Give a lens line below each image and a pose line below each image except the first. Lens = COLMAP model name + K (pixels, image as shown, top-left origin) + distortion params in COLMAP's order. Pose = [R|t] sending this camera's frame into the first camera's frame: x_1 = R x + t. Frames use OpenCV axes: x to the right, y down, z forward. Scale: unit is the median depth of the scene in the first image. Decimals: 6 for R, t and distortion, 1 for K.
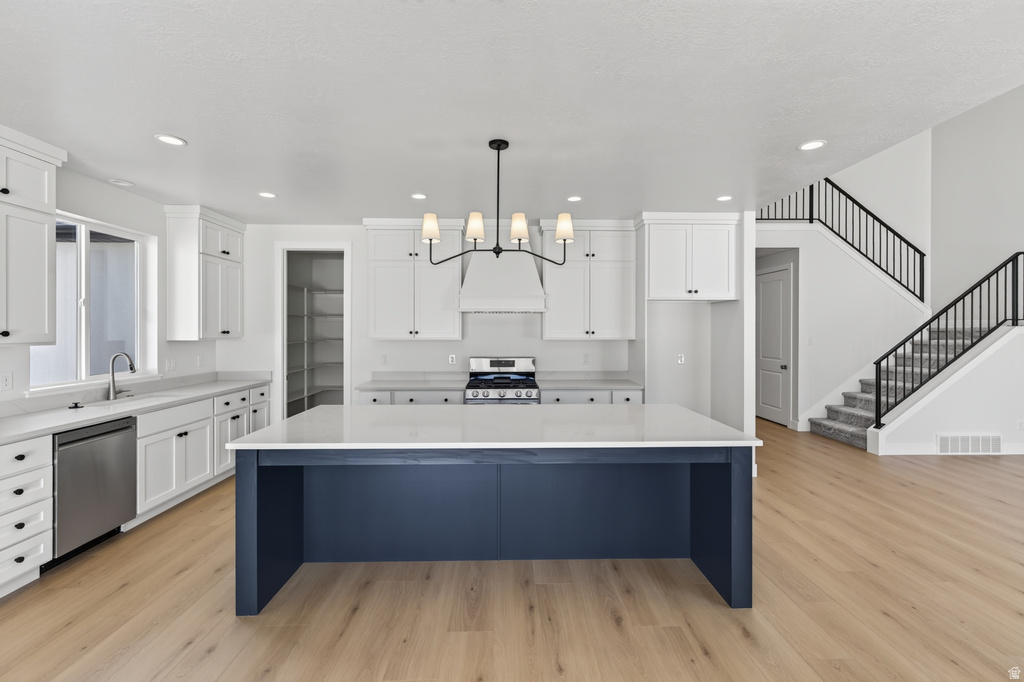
lens RADIAL K [[458.6, 0, 514.0], [0, 458.6, 335.3], [0, 0, 1]] dist [0.001192, 0.001094]
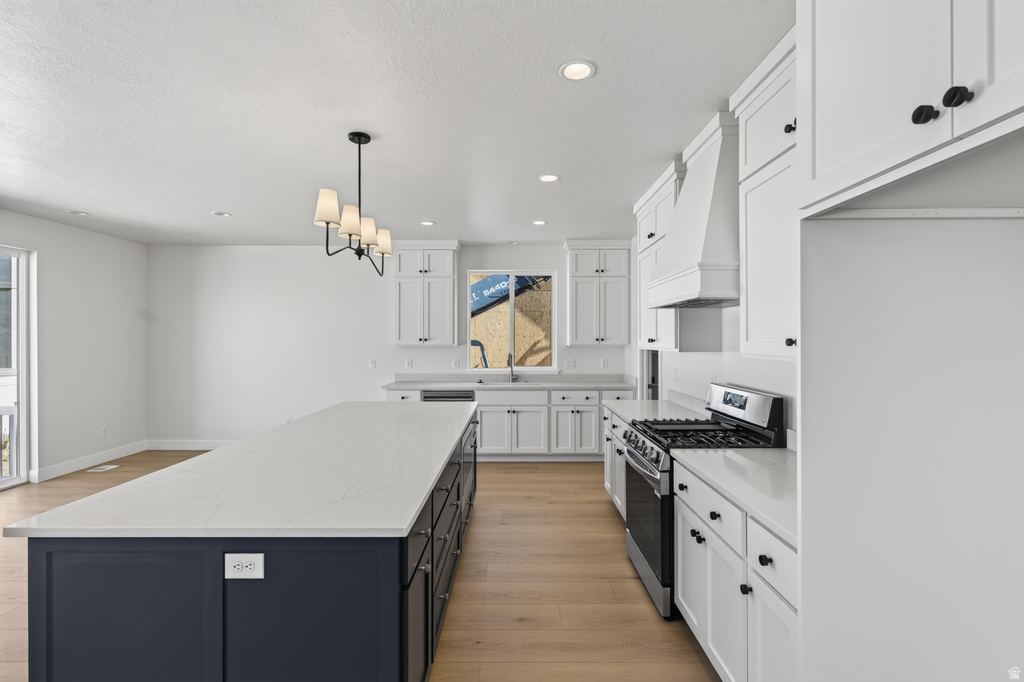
lens RADIAL K [[461.4, 0, 515.8], [0, 461.4, 340.3], [0, 0, 1]] dist [-0.000317, 0.000454]
pose [[-0.019715, 0.003141, -0.999801, 0.480855], [-0.009182, 0.999952, 0.003322, -0.005763], [0.999763, 0.009245, -0.019686, 0.716500]]
